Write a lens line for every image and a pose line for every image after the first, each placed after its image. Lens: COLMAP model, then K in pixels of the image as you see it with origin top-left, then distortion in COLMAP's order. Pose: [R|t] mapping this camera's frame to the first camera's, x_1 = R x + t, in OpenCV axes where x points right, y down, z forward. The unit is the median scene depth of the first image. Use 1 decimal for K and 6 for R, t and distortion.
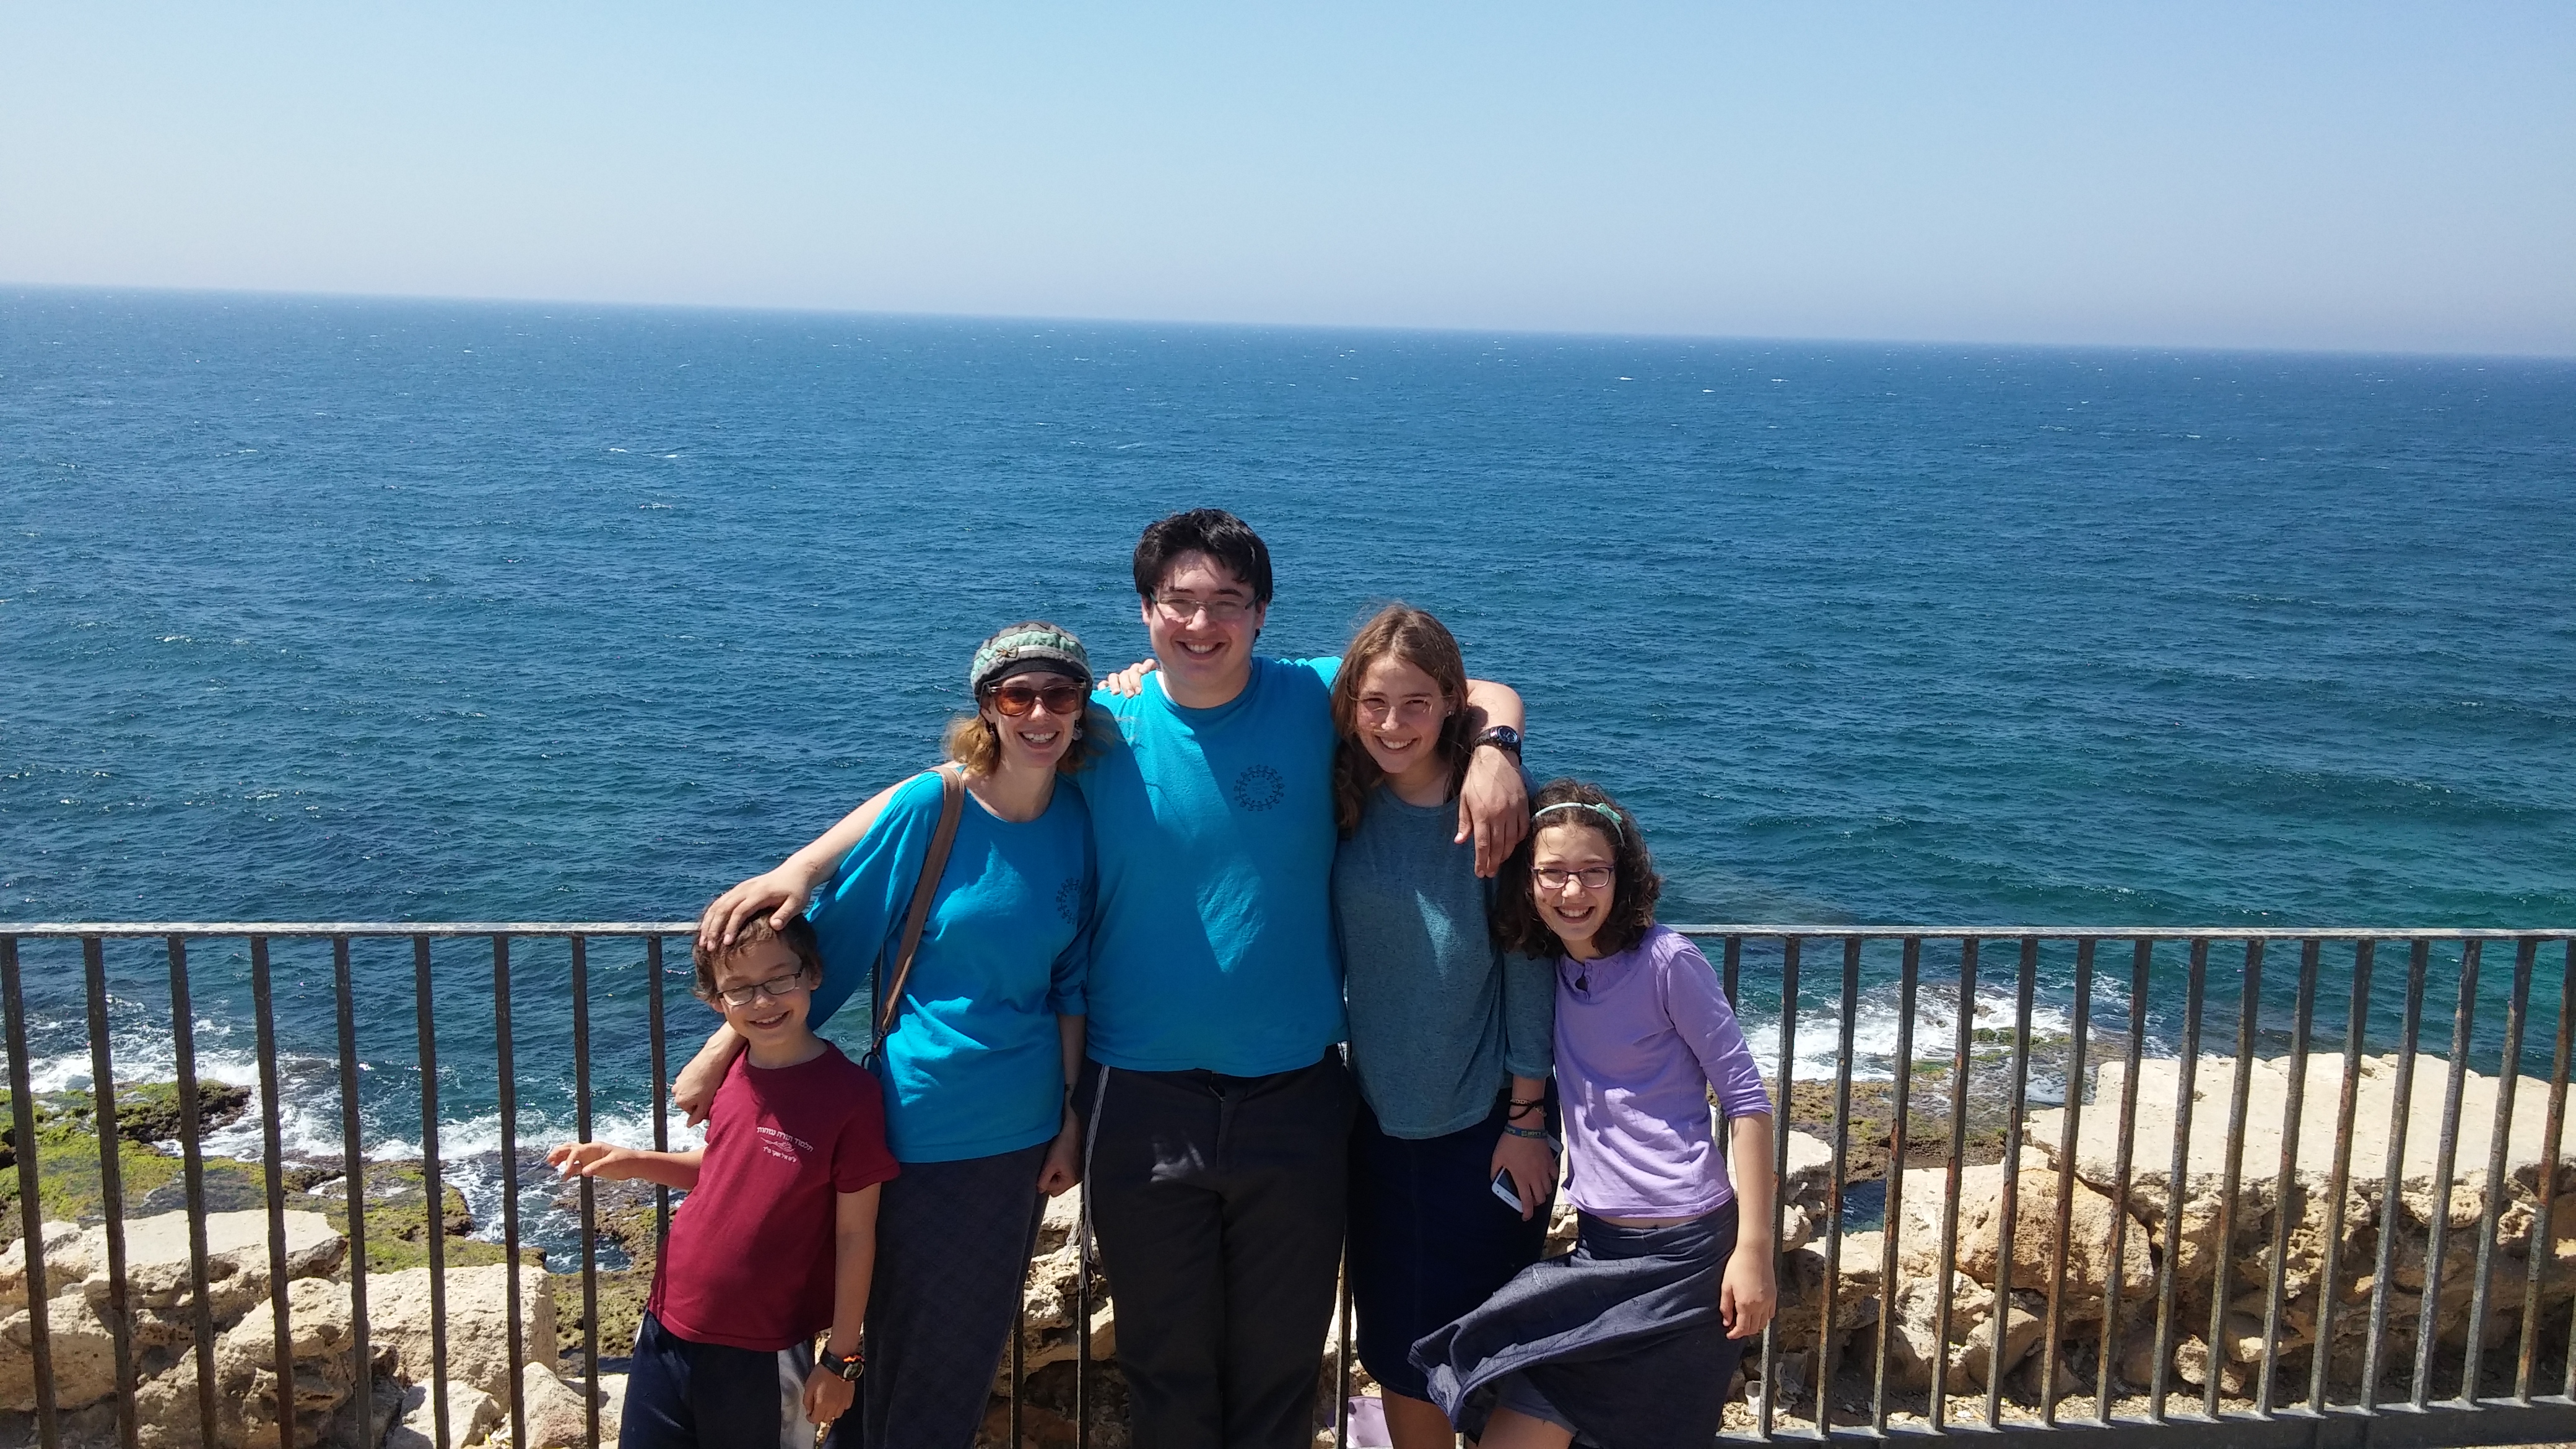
lens RADIAL K [[2248.9, 0, 1259.5], [0, 2248.9, 701.6], [0, 0, 1]] dist [0.071607, -0.084754]
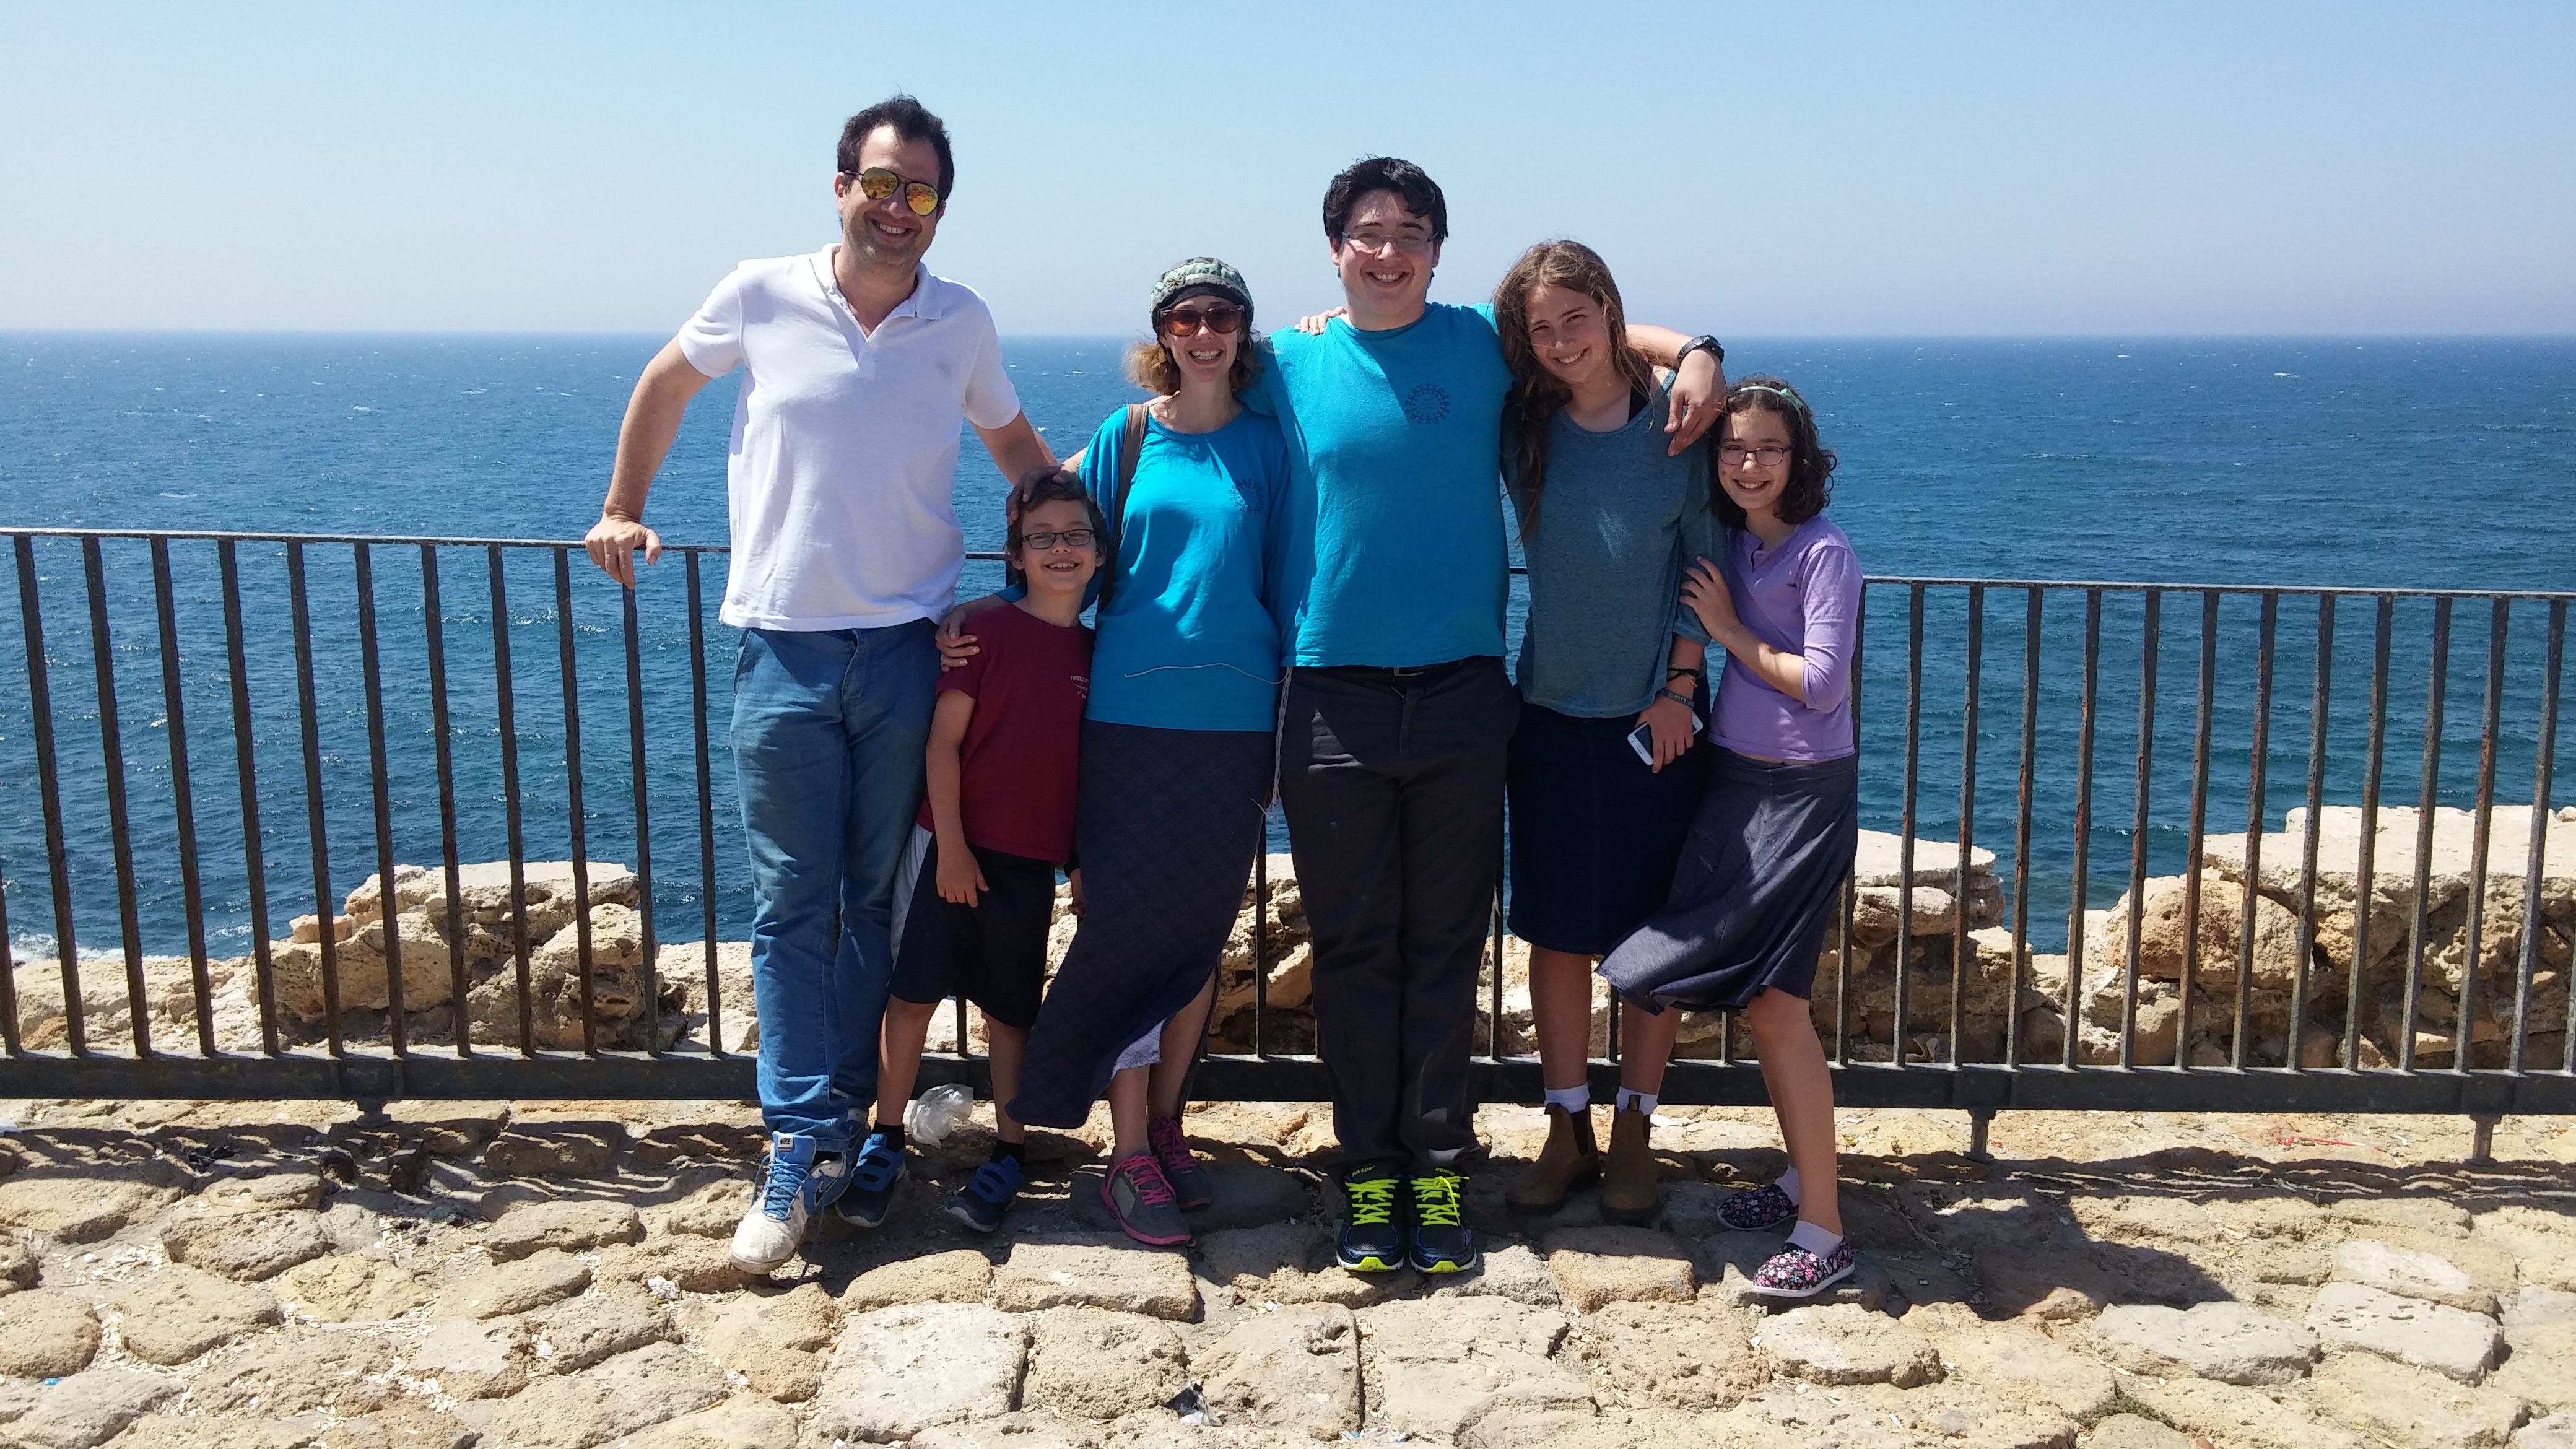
lens RADIAL K [[2248.9, 0, 1260.6], [0, 2248.9, 719.9], [0, 0, 1]] dist [0.071607, -0.084754]
pose [[0.990849, -0.002700, -0.134950, 0.069405], [0.001075, 0.999926, -0.012114, 0.175758], [0.134973, 0.011858, 0.990778, -0.102493]]
